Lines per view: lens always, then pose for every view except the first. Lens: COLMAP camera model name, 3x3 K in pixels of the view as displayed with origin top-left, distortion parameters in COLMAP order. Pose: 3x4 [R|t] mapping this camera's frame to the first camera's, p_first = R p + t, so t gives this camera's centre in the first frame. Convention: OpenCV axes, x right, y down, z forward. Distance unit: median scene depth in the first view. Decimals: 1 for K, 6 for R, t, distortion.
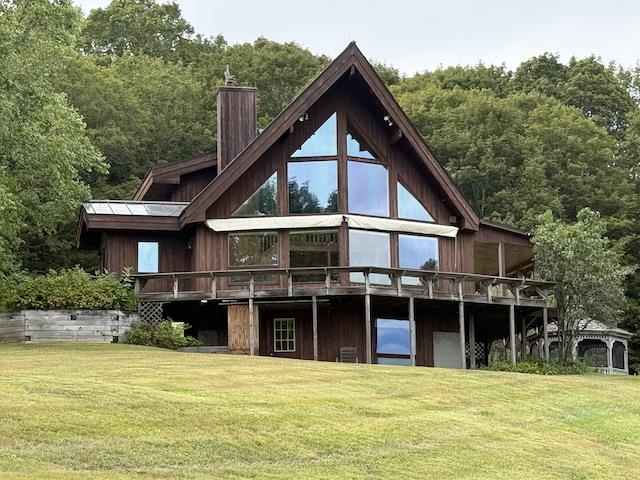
lens RADIAL K [[1583.8, 0, 320.0], [0, 1583.8, 240.0], [0, 0, 1]] dist [-0.039829, -0.011770]
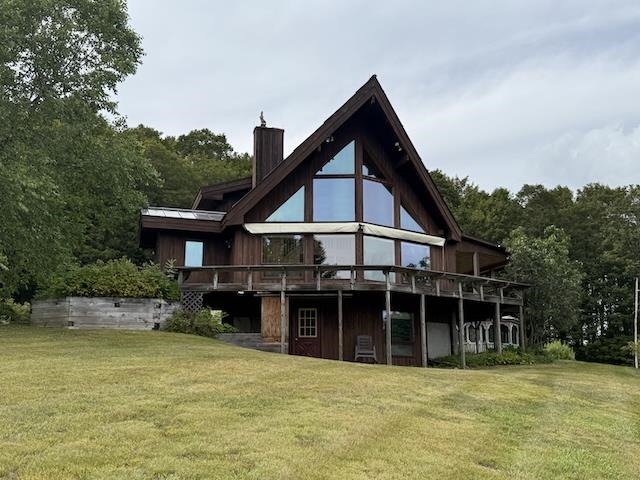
lens RADIAL K [[676.2, 0, 320.0], [0, 676.2, 240.0], [0, 0, 1]] dist [0.081214, -0.000446]
pose [[0.998036, 0.032376, 0.053622, -0.043351], [-0.030426, 0.998860, -0.036795, 0.017243], [-0.054752, 0.035091, 0.997883, 0.508863]]
